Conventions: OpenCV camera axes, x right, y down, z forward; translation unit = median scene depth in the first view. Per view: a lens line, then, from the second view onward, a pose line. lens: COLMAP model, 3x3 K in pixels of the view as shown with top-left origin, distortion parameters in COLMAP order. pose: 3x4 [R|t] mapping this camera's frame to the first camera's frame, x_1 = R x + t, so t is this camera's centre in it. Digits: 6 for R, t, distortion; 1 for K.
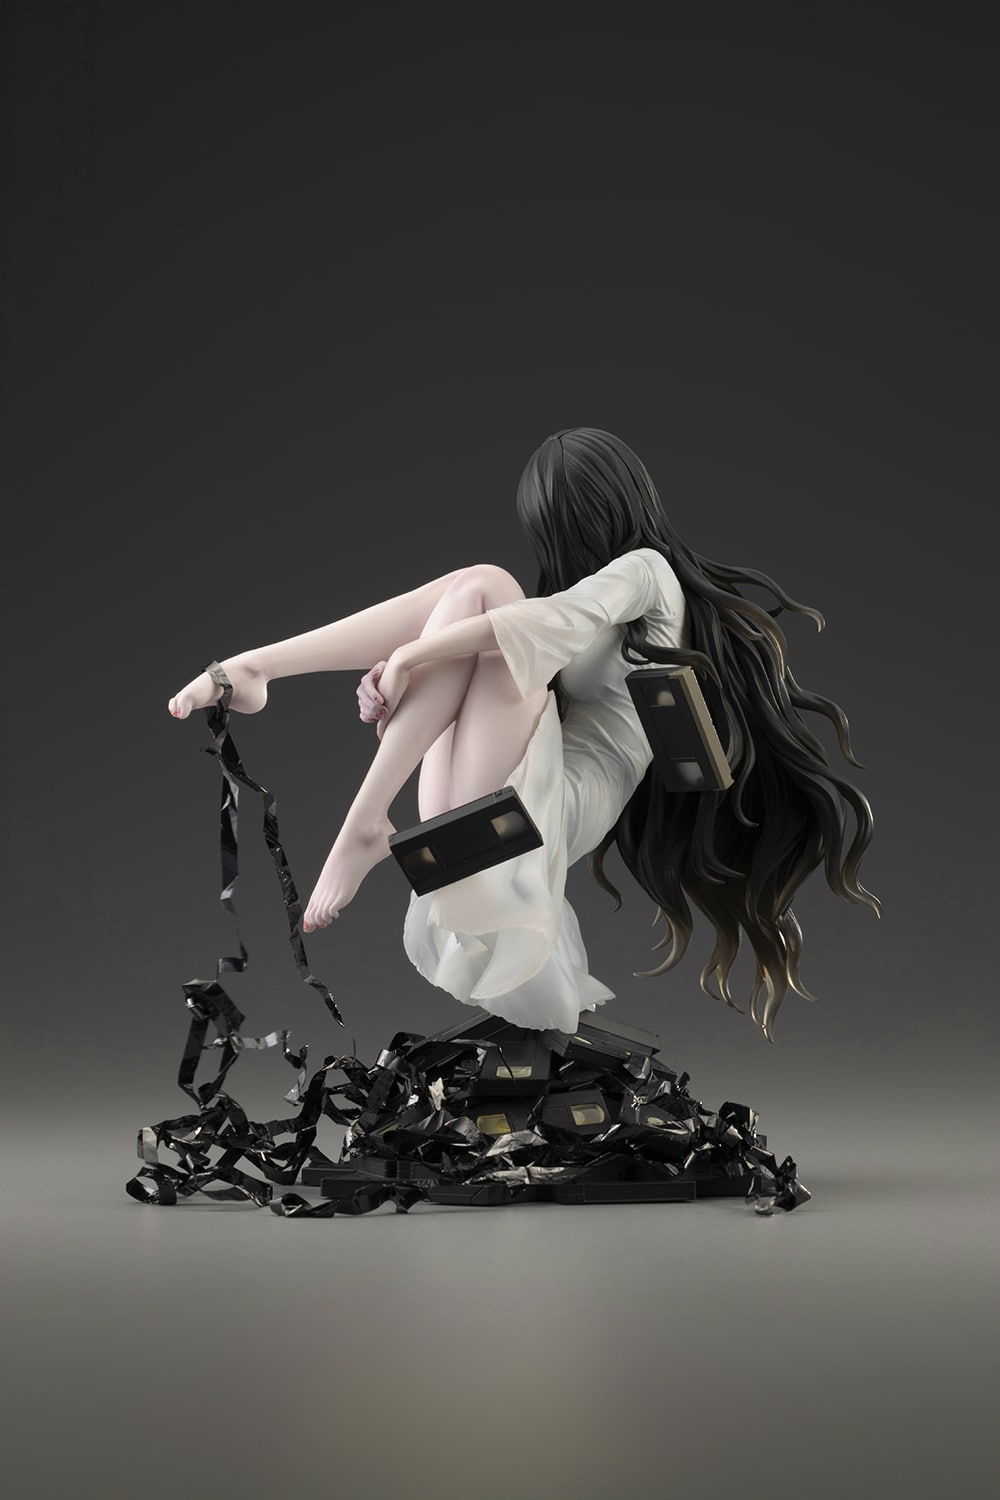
lens RADIAL K [[4168.6, 0, 500.0], [0, 4168.6, 750.0], [0, 0, 1]] dist [-0.023633, -0.119277]
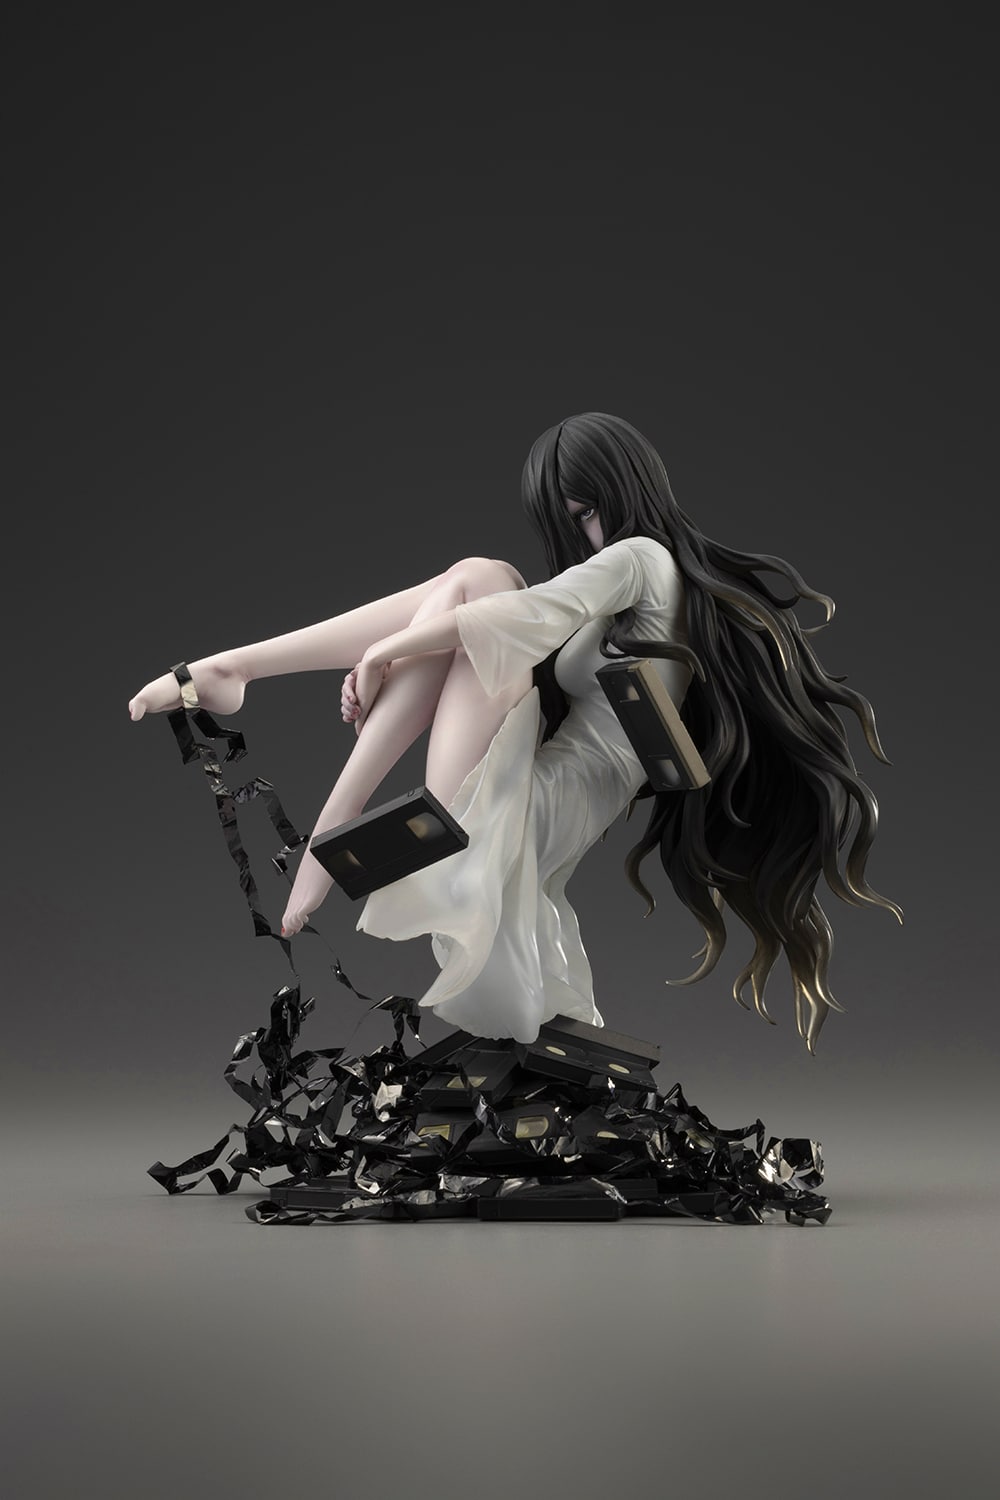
lens RADIAL K [[4168.6, 0, 500.0], [0, 4168.6, 750.0], [0, 0, 1]] dist [-0.023633, -0.119277]
pose [[0.939404, -0.009515, -0.342681, 0.335092], [0.009809, 0.999952, -0.000874, 0.001118], [0.342672, -0.002540, 0.939452, 0.091025]]
